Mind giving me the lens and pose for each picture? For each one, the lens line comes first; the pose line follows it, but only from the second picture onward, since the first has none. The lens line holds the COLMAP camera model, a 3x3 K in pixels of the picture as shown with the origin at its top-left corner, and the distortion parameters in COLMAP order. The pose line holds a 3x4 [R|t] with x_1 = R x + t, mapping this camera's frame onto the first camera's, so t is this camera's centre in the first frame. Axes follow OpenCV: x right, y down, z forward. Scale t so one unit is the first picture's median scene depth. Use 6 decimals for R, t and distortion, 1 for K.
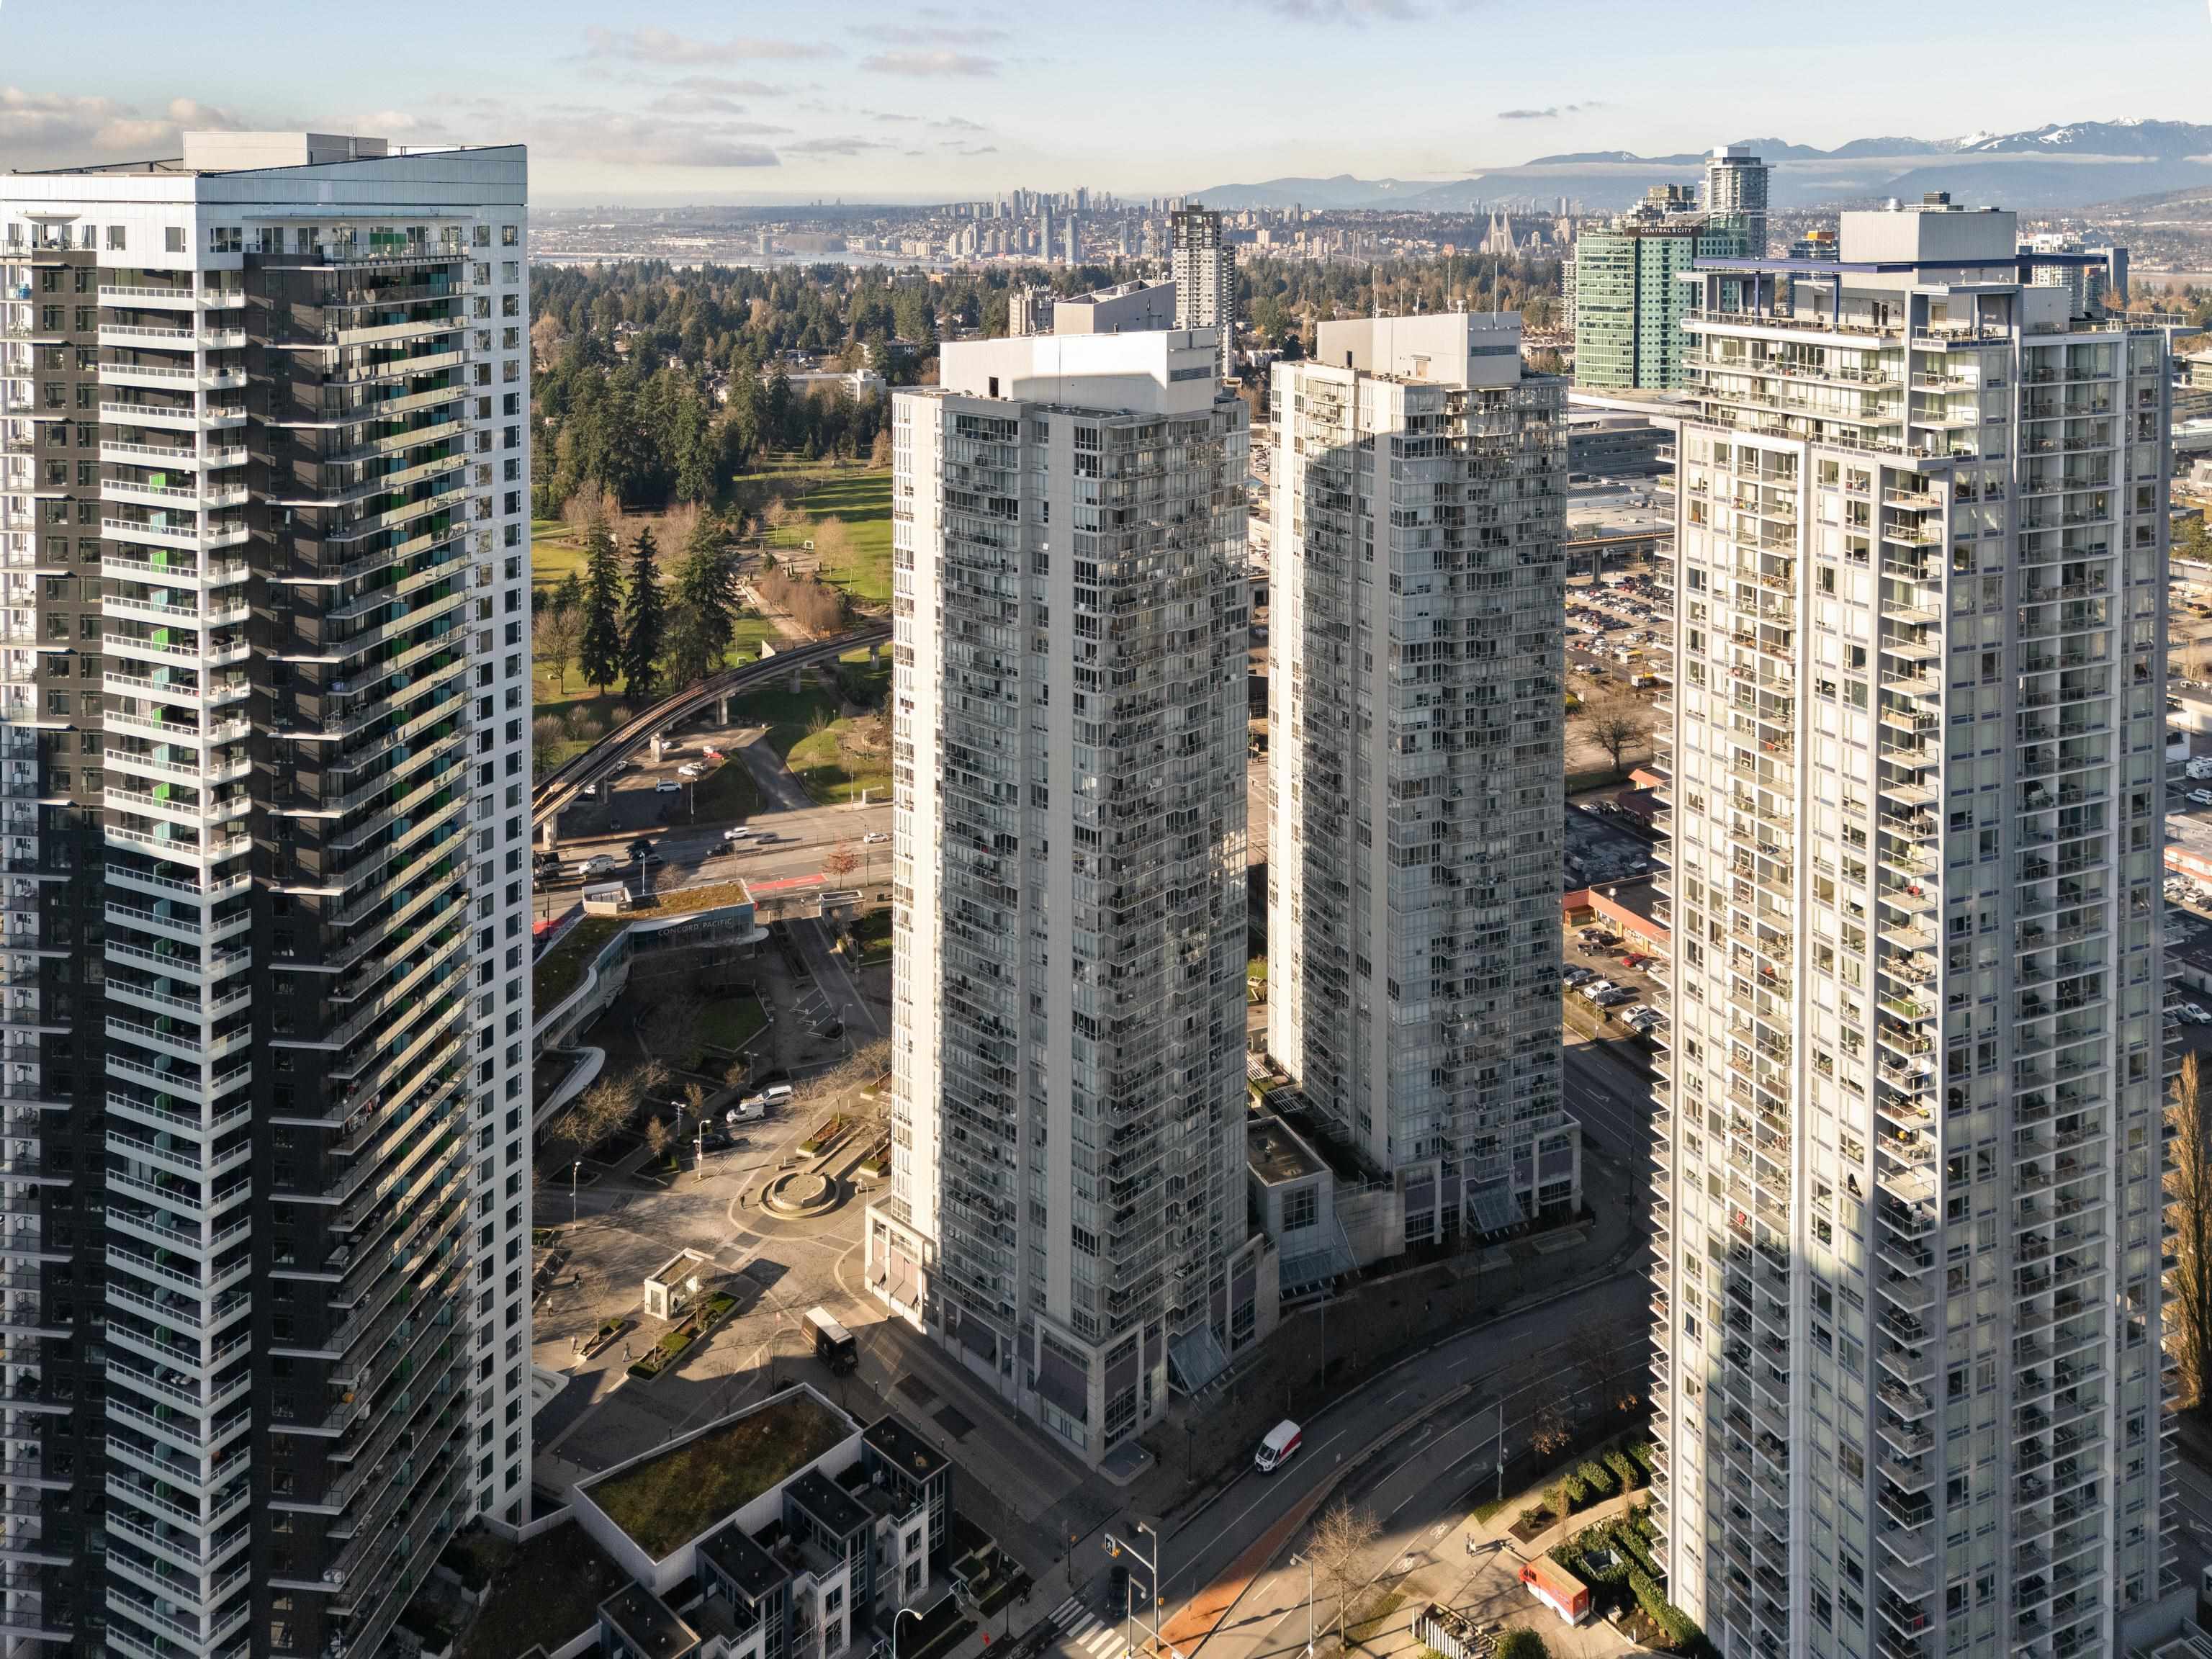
lens RADIAL K [[1585.4, 0, 1106.0], [0, 1585.4, 829.5], [0, 0, 1]] dist [0.043382, -0.024081]
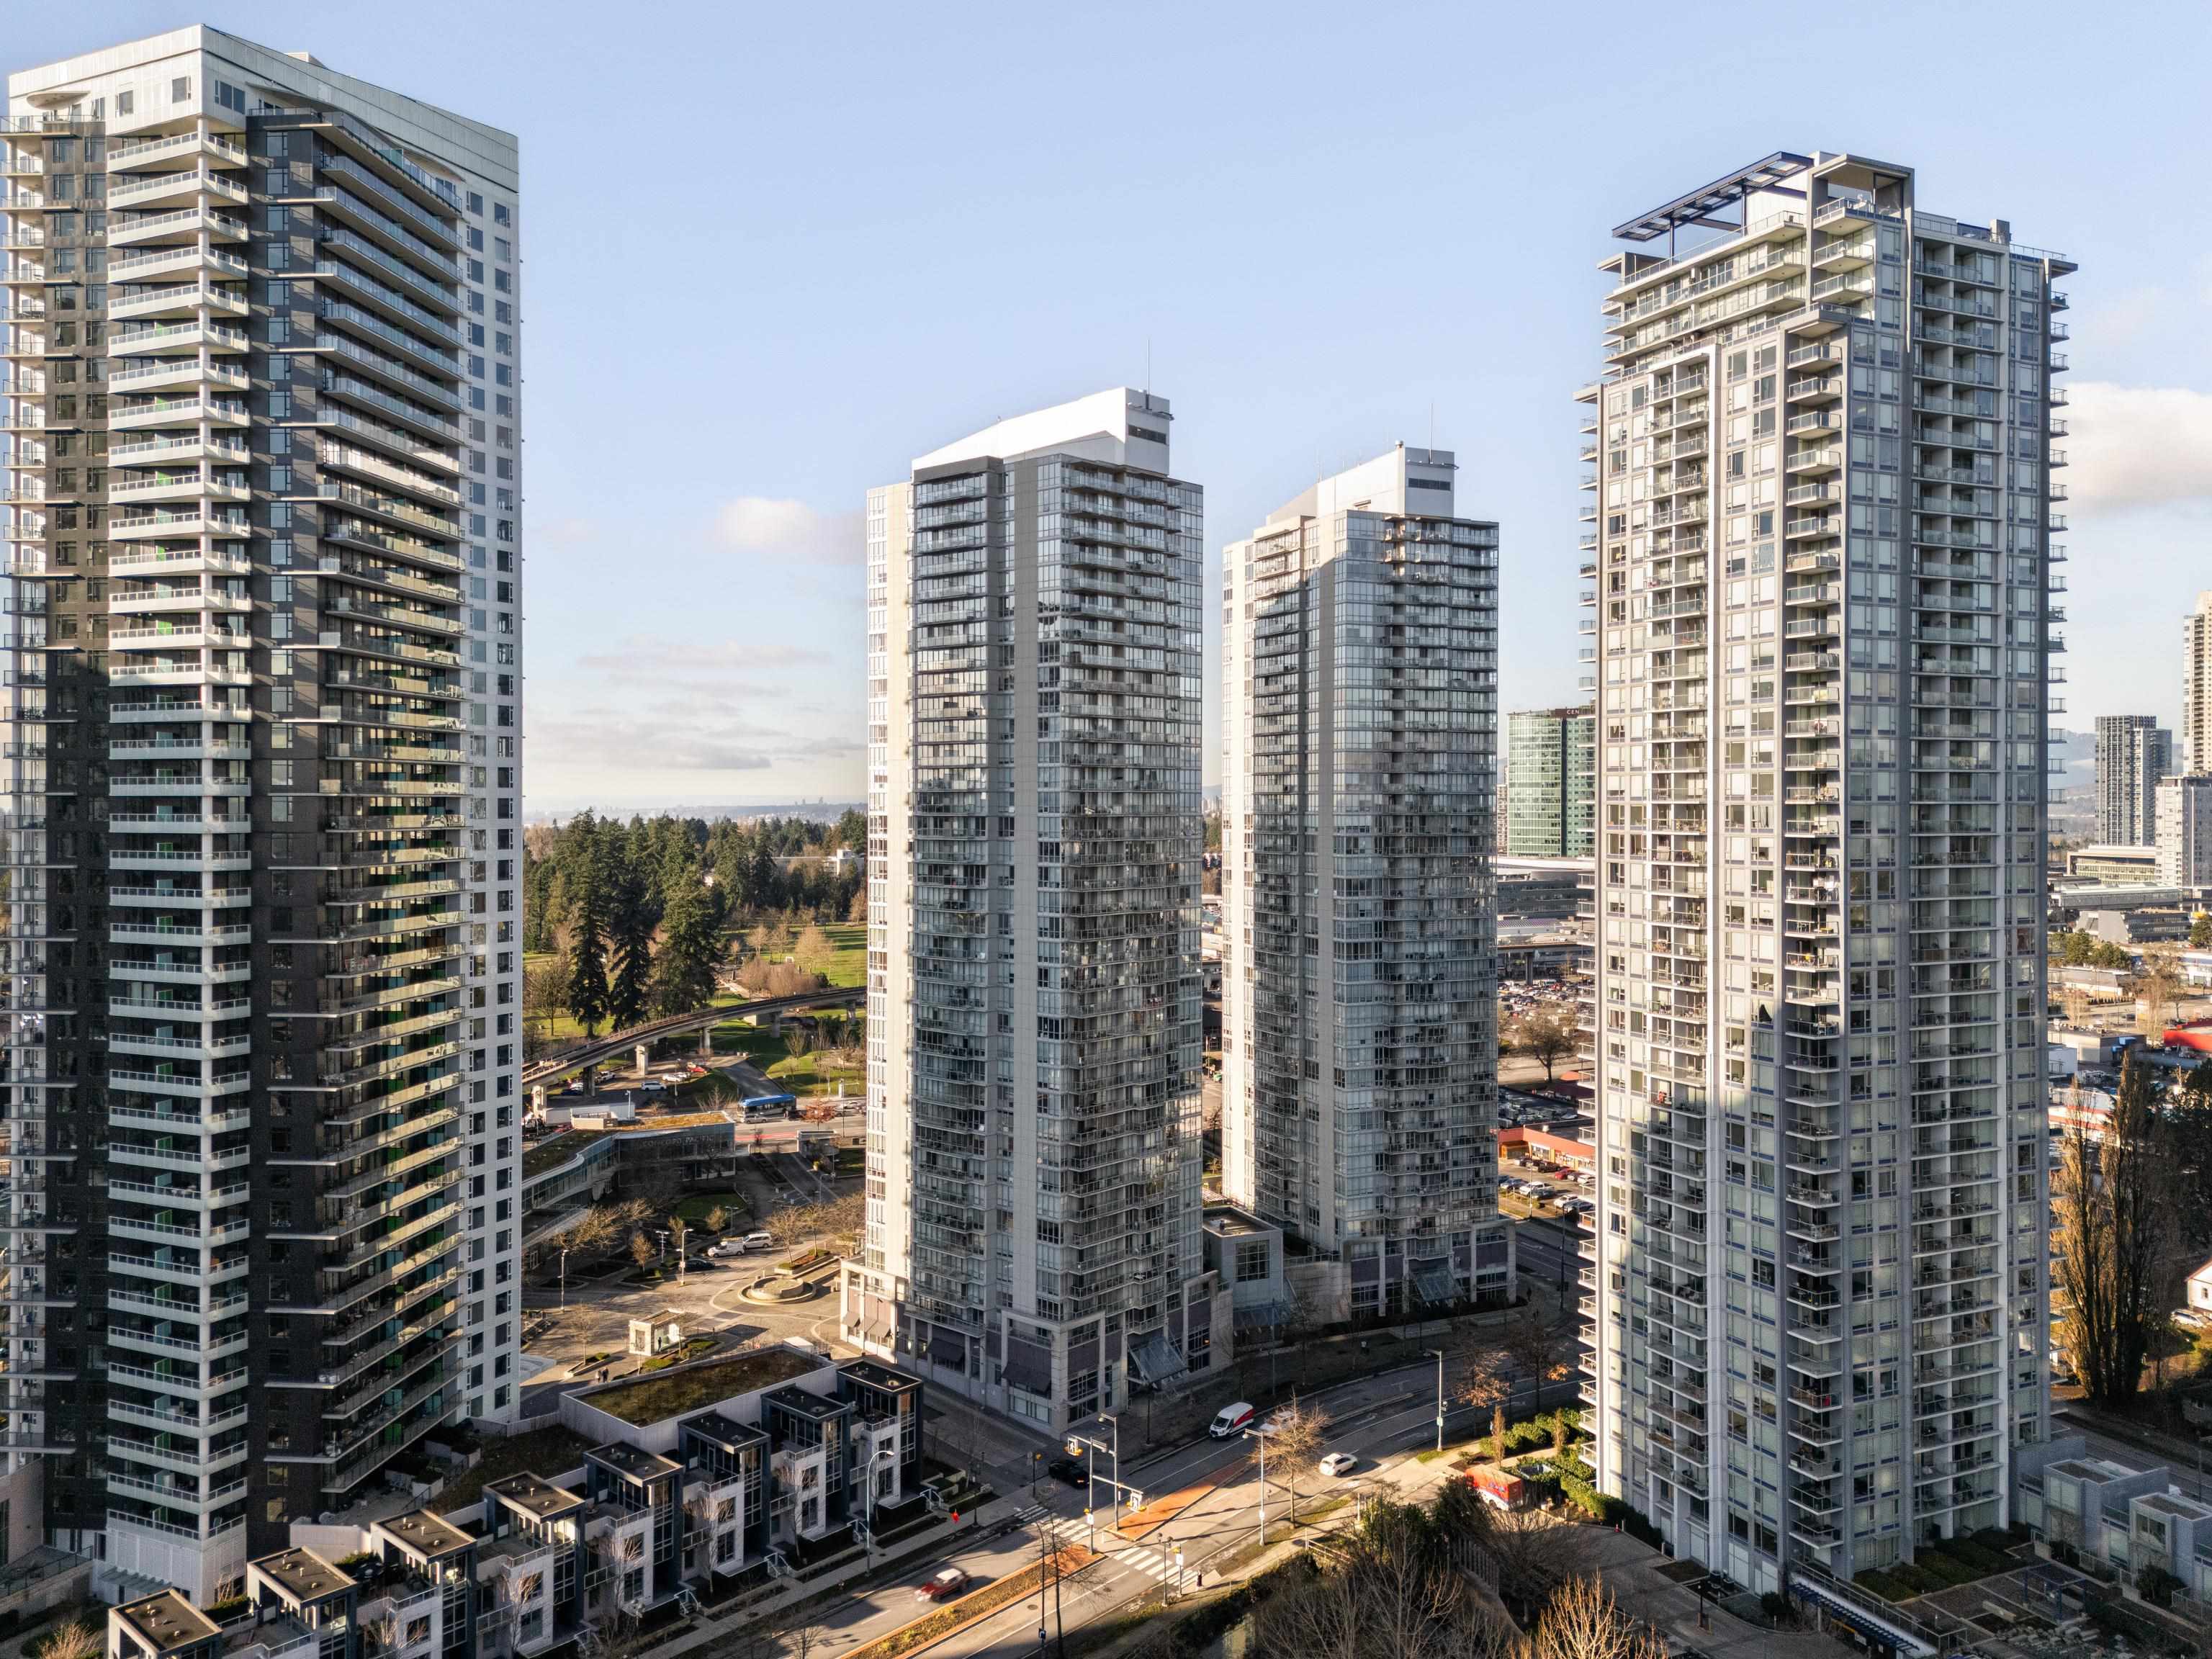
lens RADIAL K [[1493.6, 0, 1106.0], [0, 1493.6, 829.5], [0, 0, 1]] dist [0.042515, -0.027975]
pose [[0.999697, -0.001312, 0.024580, 0.000585], [0.001680, 0.999887, -0.014969, -0.131858], [-0.024558, 0.015005, 0.999586, -0.002517]]
